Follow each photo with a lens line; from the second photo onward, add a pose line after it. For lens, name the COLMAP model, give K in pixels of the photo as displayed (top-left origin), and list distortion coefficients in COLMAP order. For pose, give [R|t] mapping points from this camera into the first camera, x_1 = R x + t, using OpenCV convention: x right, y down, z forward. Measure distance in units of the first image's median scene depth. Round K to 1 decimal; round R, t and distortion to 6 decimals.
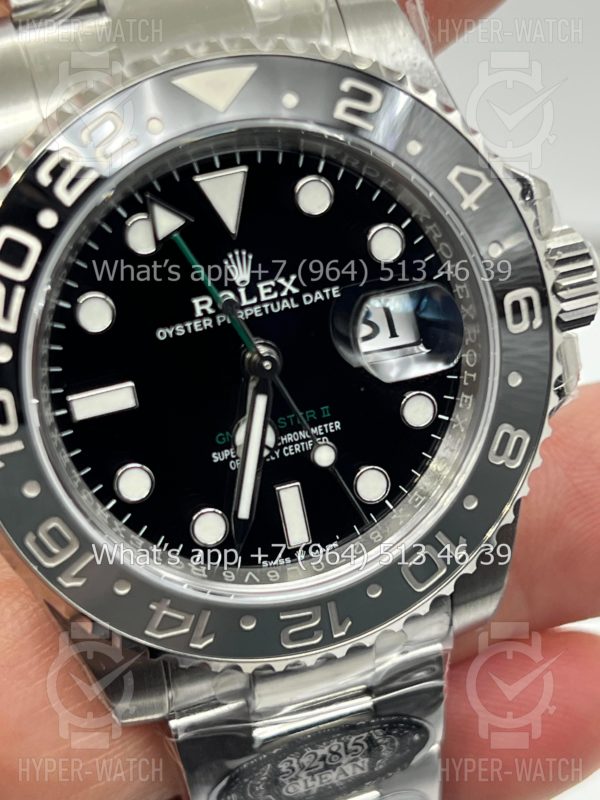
lens RADIAL K [[1864.7, 0, 288.4], [0, 1864.7, 401.6], [0, 0, 1]] dist [0.243475, -0.525289]
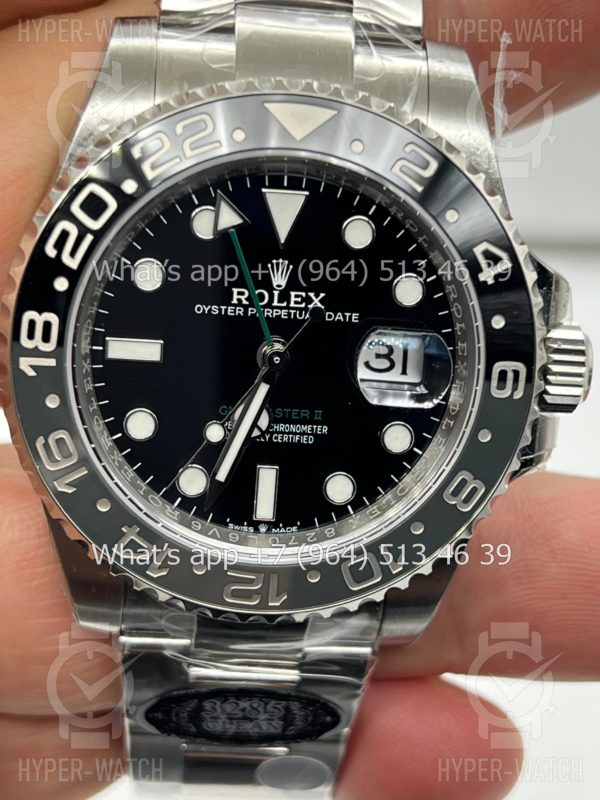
lens RADIAL K [[1864.7, 0, 288.4], [0, 1864.7, 401.6], [0, 0, 1]] dist [0.243475, -0.525289]
pose [[0.950630, 0.286787, -0.118559, 0.139072], [-0.290582, 0.956721, -0.015699, 0.021256], [0.108926, 0.049376, 0.992823, -0.151240]]
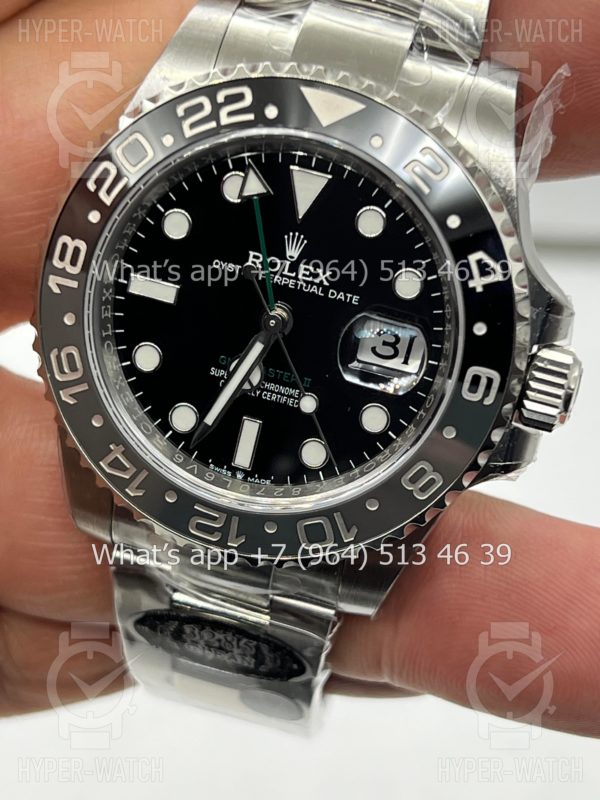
lens RADIAL K [[1864.7, 0, 288.4], [0, 1864.7, 401.6], [0, 0, 1]] dist [0.243475, -0.525289]
pose [[0.816272, 0.470899, -0.334596, 0.438989], [-0.477627, 0.875959, 0.067588, -0.062564], [0.324920, 0.104641, 0.939935, -0.174741]]
